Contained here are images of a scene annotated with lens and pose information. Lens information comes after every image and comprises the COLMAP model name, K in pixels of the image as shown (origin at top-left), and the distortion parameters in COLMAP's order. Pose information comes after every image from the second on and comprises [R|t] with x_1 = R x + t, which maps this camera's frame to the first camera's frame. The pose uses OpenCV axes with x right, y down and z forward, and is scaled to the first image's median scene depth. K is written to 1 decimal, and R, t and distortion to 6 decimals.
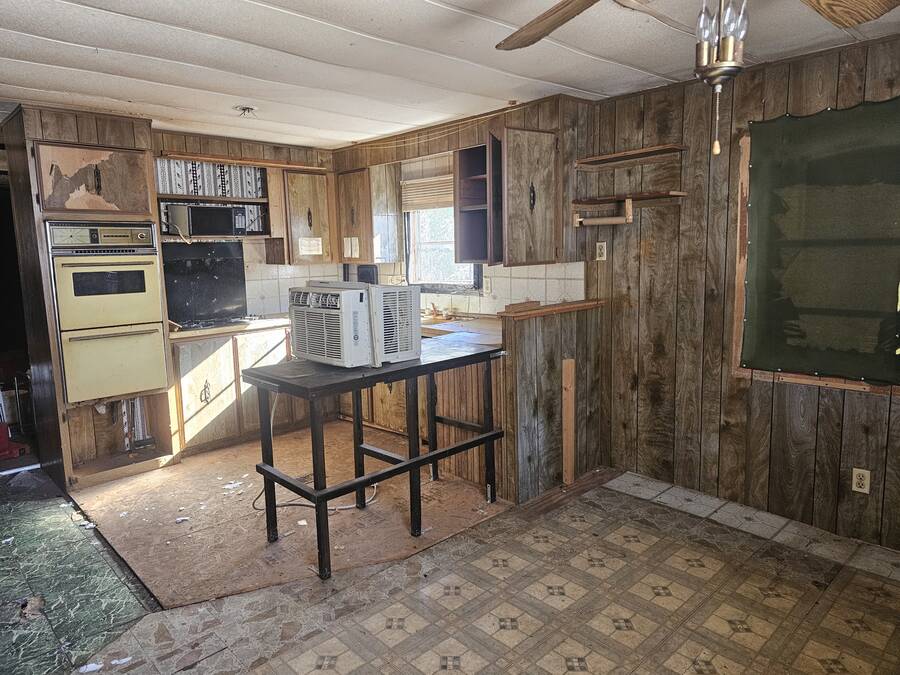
lens RADIAL K [[604.6, 0, 447.1], [0, 604.6, 330.5], [0, 0, 1]] dist [0.033667, -0.007409]
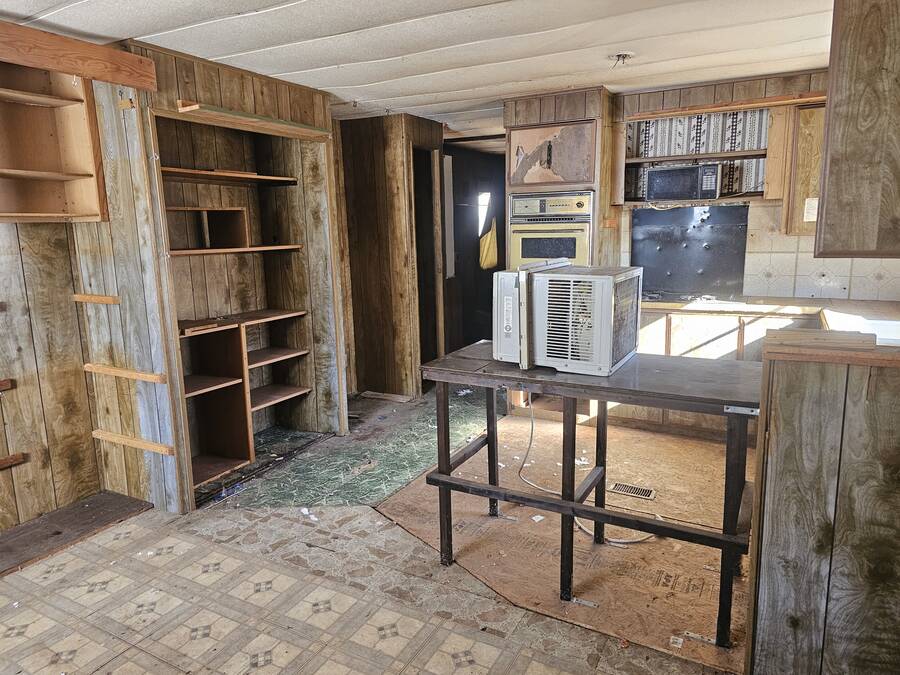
lens RADIAL K [[604.6, 0, 451.8], [0, 604.6, 335.8], [0, 0, 1]] dist [0.033667, -0.007409]
pose [[0.298935, 0.191869, -0.934786, 0.476681], [-0.115724, 0.979638, 0.164067, -0.083732], [0.947231, 0.059131, 0.315052, 0.502868]]
